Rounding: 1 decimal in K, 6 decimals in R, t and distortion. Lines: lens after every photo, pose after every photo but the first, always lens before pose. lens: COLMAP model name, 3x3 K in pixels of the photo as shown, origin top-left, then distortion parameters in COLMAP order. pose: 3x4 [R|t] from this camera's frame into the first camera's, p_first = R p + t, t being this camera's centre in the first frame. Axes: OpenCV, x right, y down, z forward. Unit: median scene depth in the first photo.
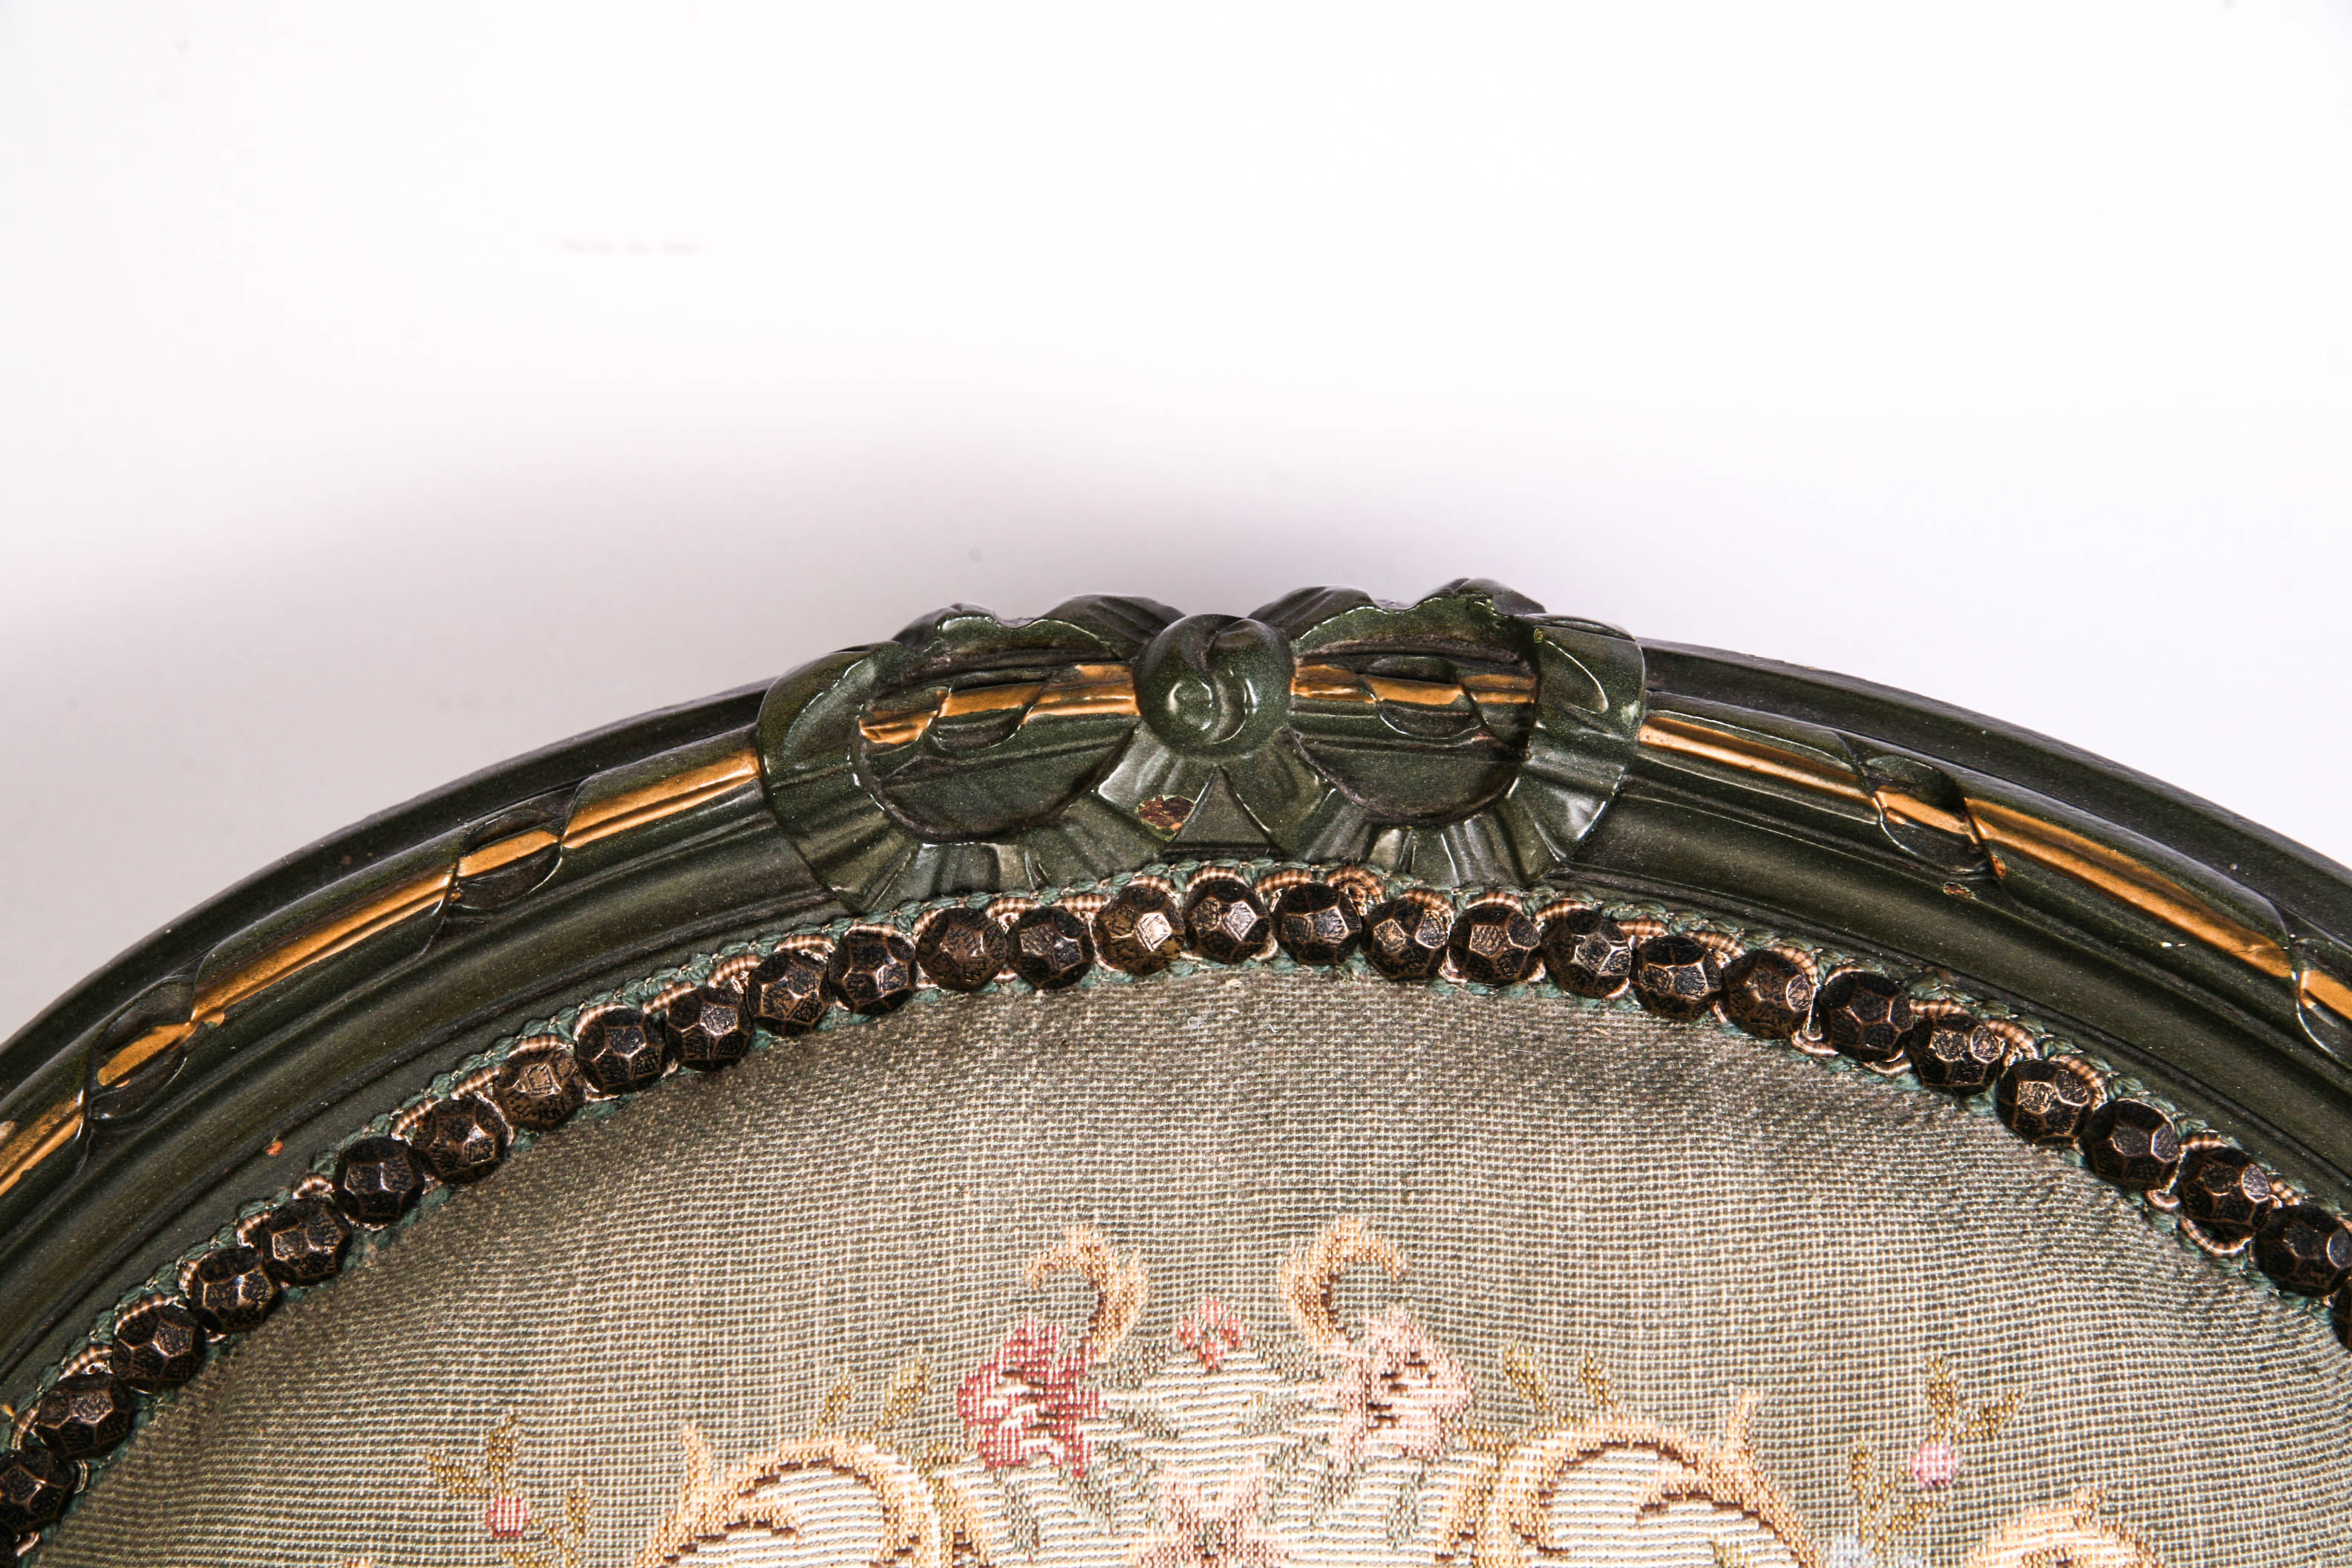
lens RADIAL K [[3627.7, 0, 1189.1], [0, 3627.7, 789.7], [0, 0, 1]] dist [0.073927, 0.000000]
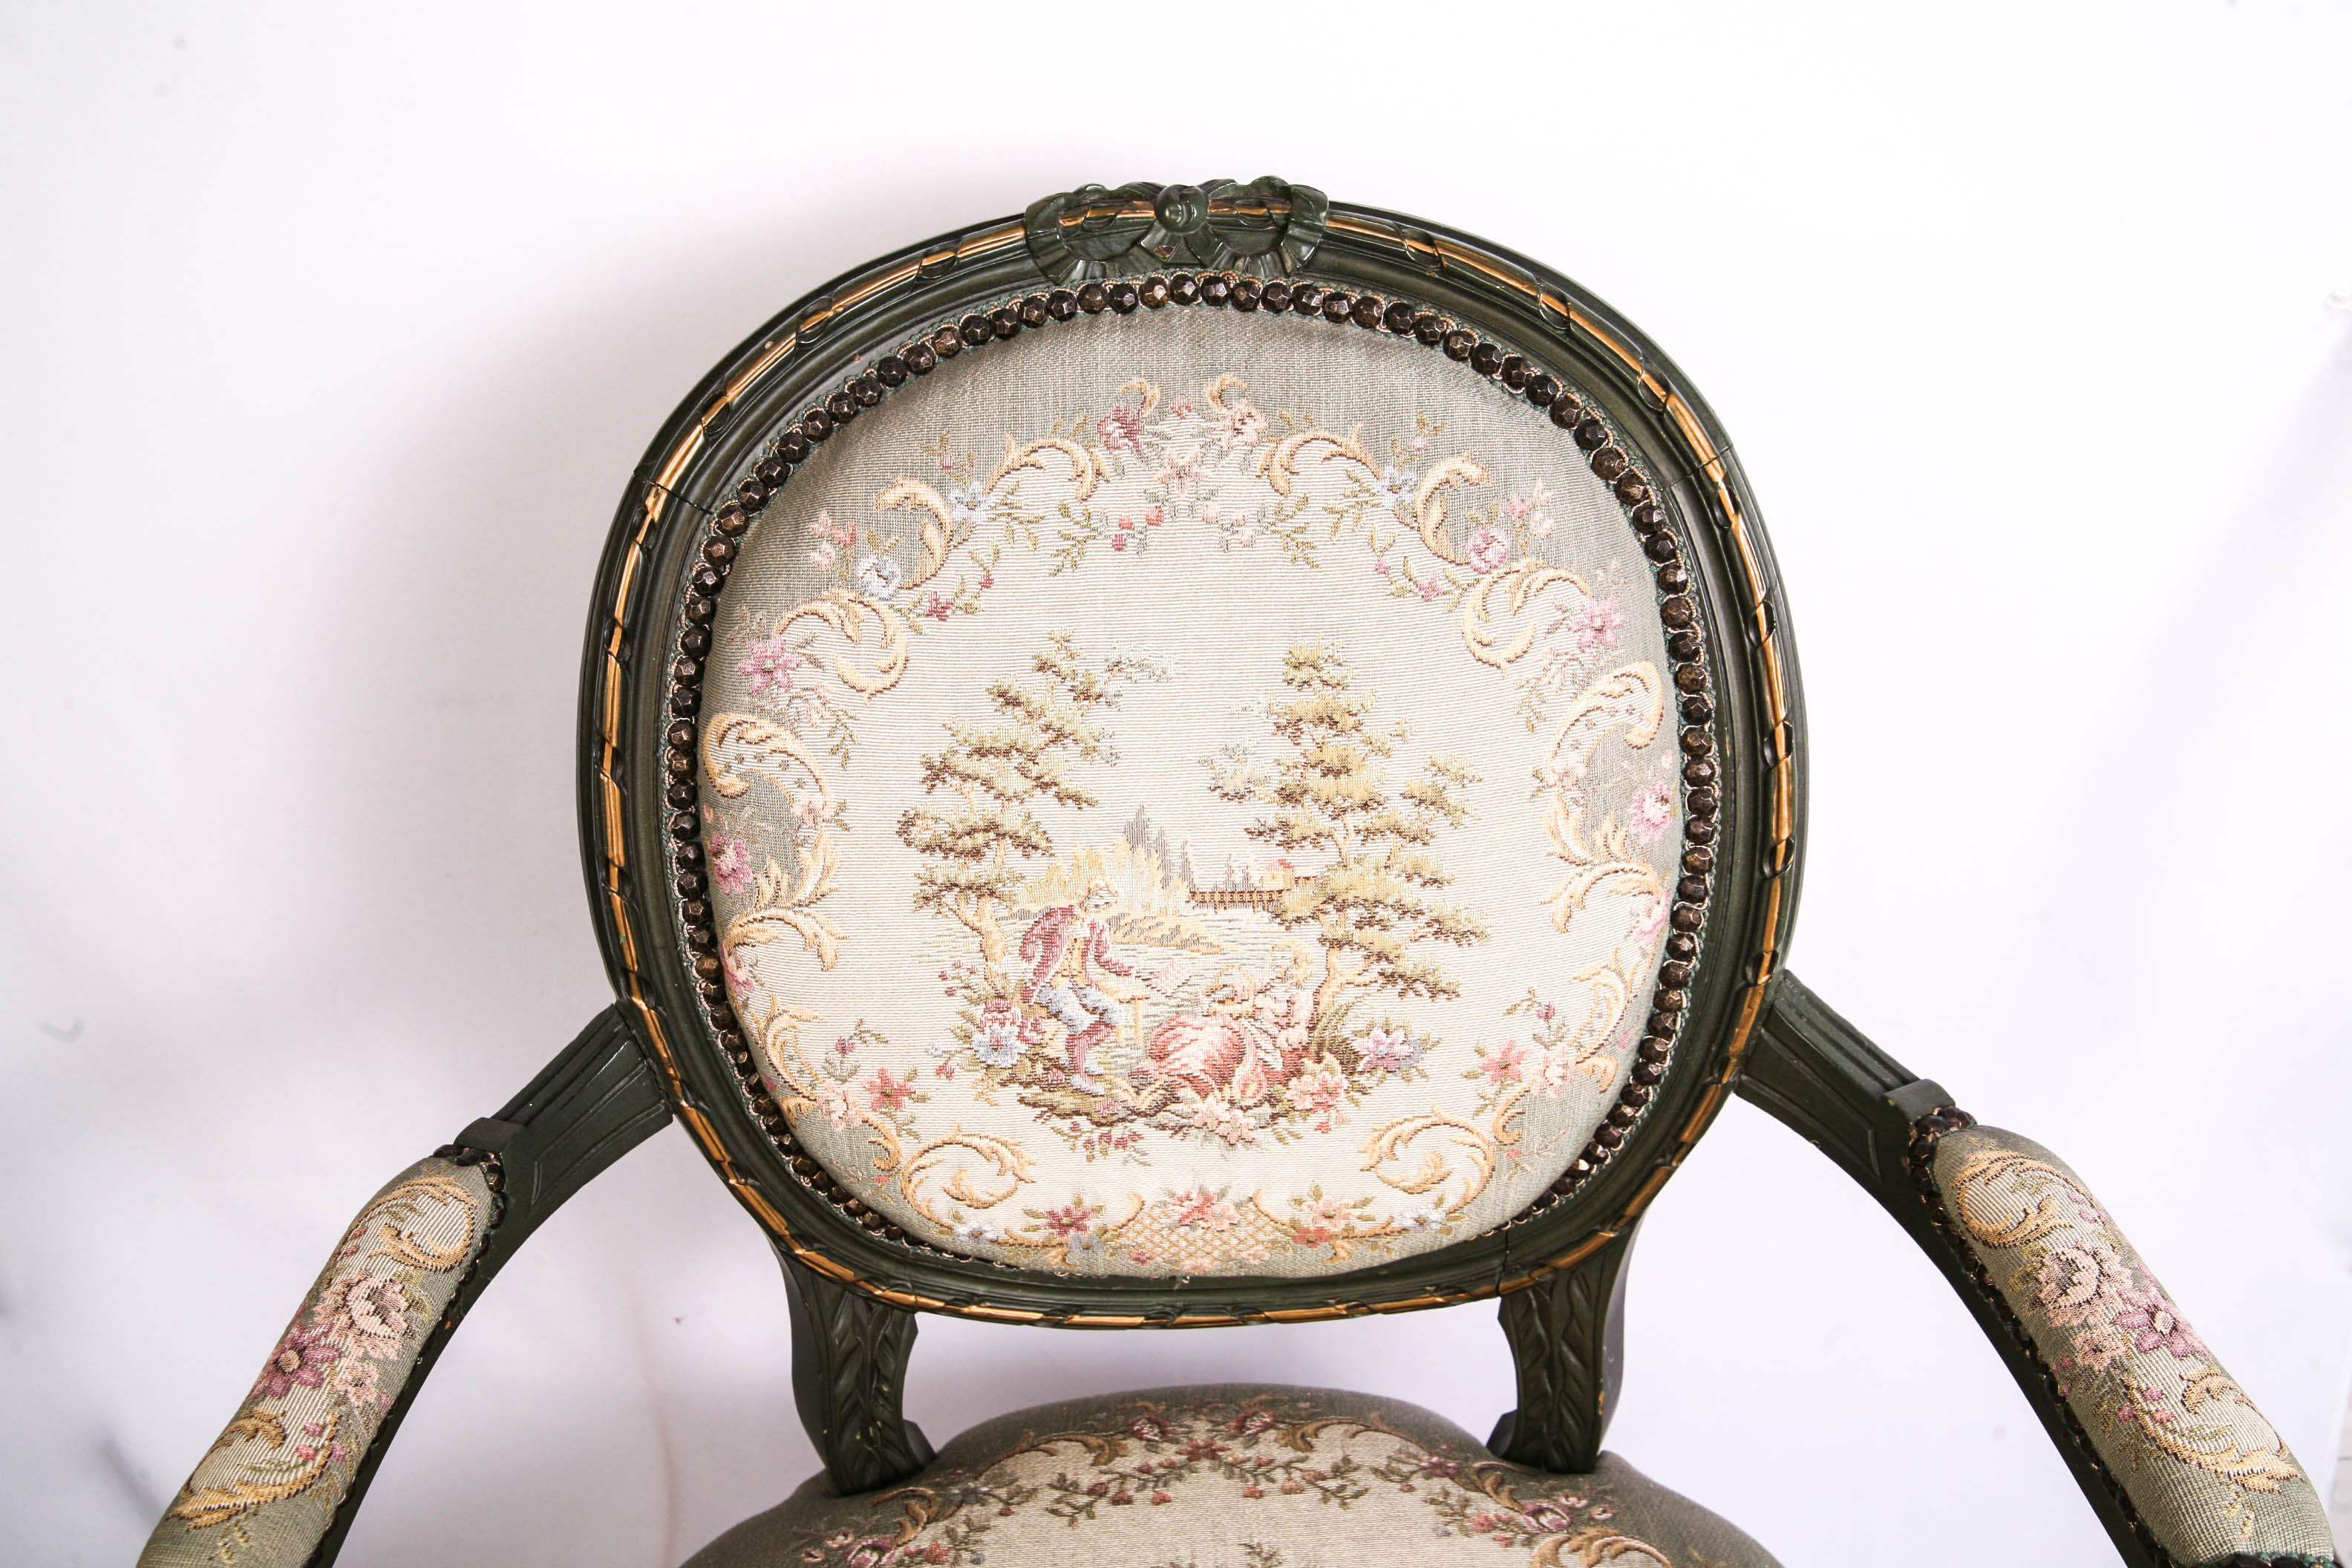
lens RADIAL K [[2271.4, 0, 1167.1], [0, 2271.4, 776.4], [0, 0, 1]] dist [-0.043042, 0.000000]
pose [[0.998617, 0.010823, 0.051452, -0.094905], [-0.011401, 0.999875, 0.010954, 0.415538], [-0.051327, -0.011526, 0.998615, -0.835886]]
